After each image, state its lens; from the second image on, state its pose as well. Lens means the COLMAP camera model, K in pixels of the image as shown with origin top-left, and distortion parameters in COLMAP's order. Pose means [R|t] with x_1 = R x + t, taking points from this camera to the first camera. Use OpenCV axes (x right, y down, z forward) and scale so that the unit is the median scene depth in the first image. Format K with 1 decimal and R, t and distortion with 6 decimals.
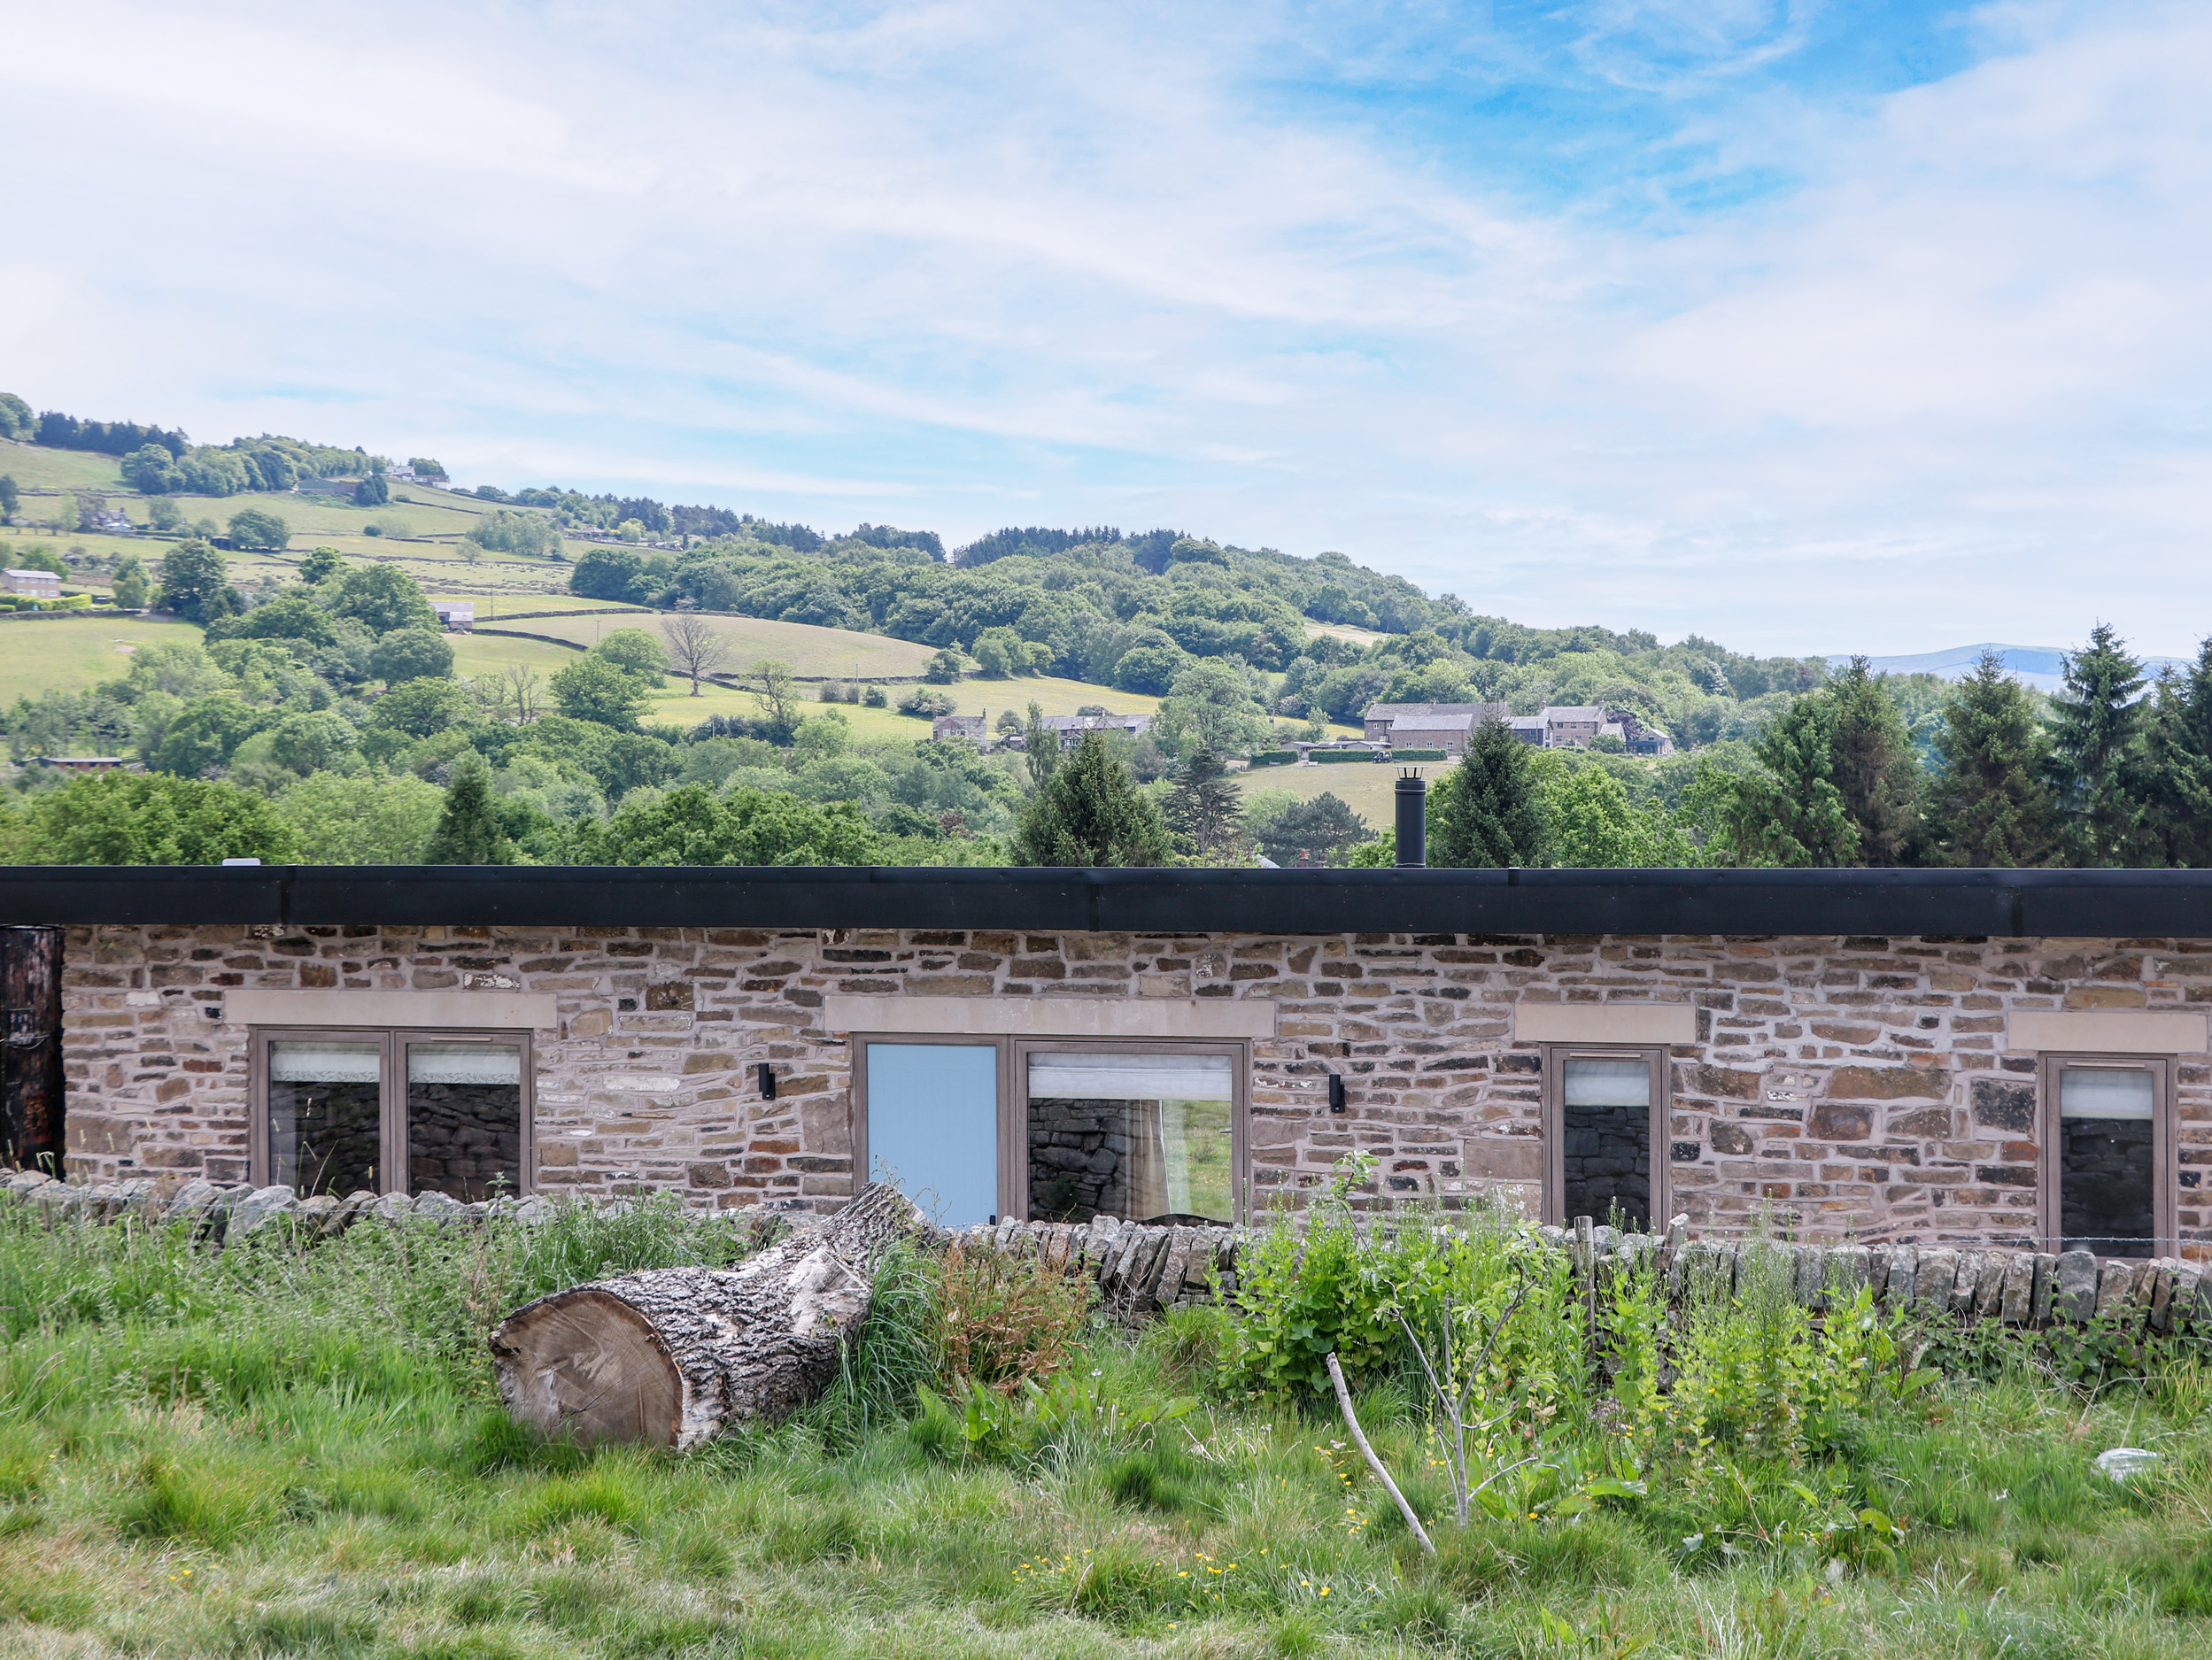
lens RADIAL K [[5302.7, 0, 1106.0], [0, 5302.7, 830.0], [0, 0, 1]] dist [0.343050, -0.028463]
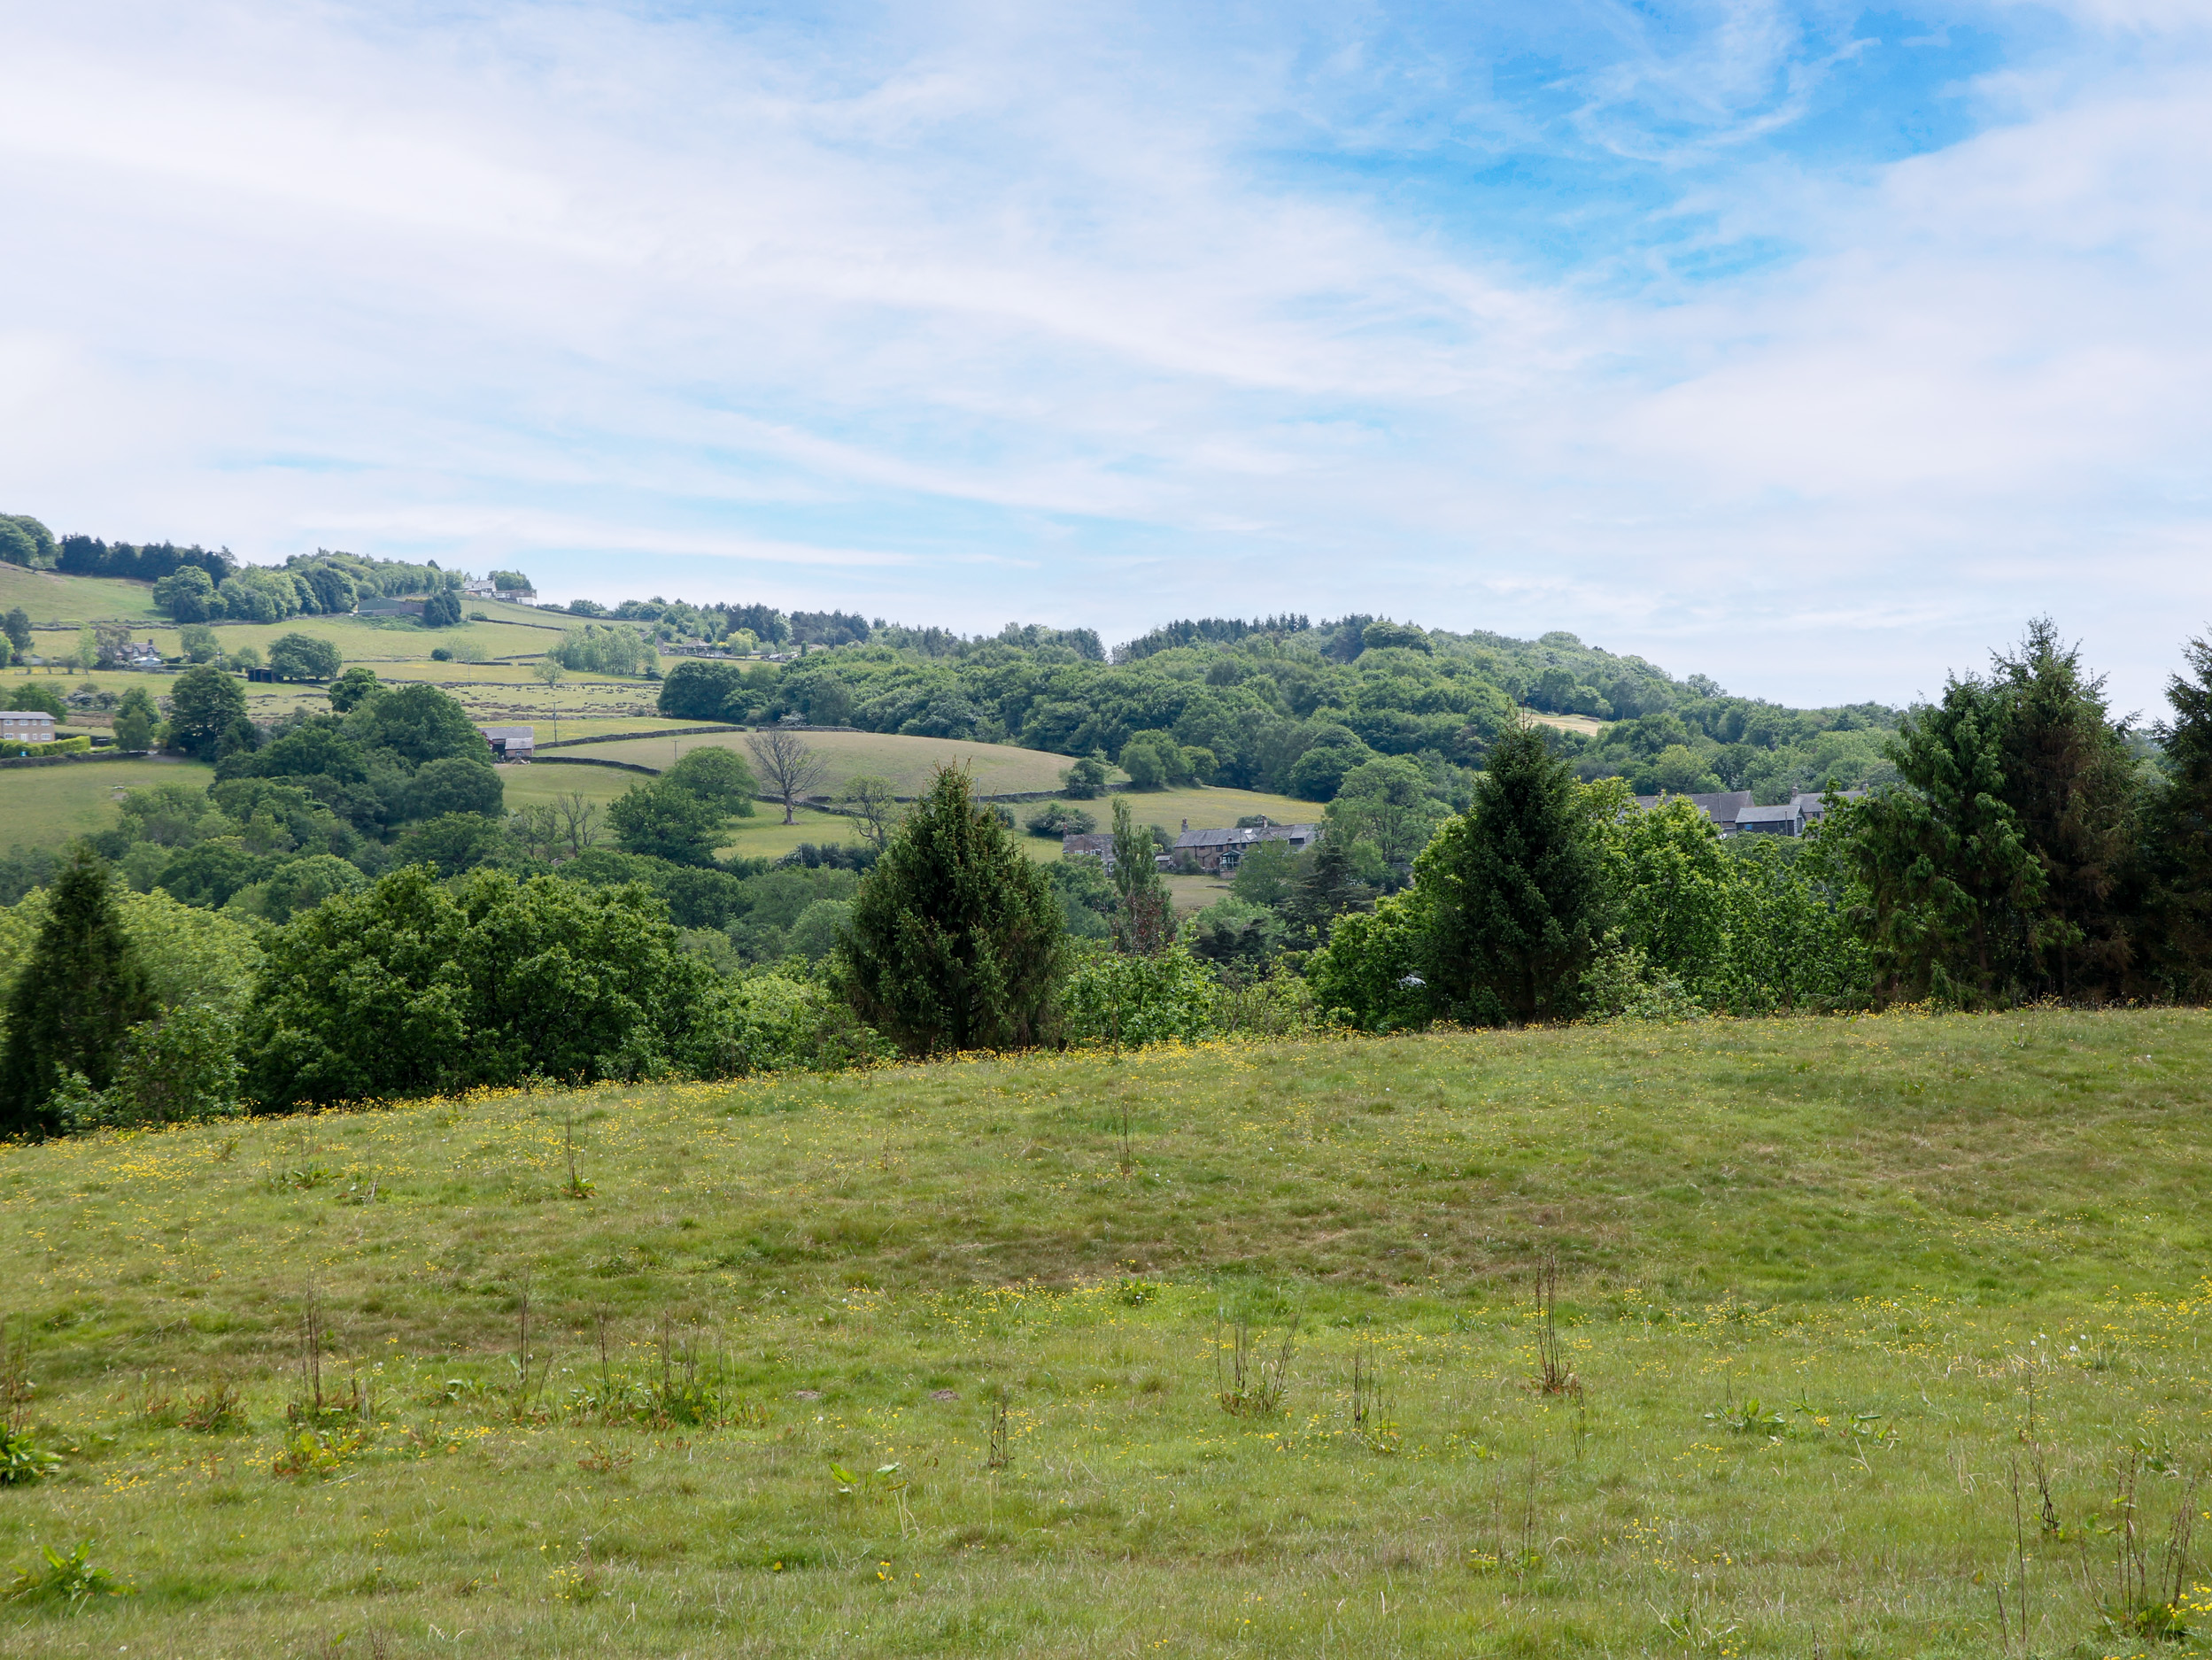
lens RADIAL K [[5302.7, 0, 1106.0], [0, 5302.7, 830.0], [0, 0, 1]] dist [0.343050, -0.028463]
pose [[0.996368, -0.039690, -0.075336, 0.035912], [0.037079, 0.998673, -0.035746, 0.007672], [0.076654, 0.032823, 0.996517, 0.157546]]
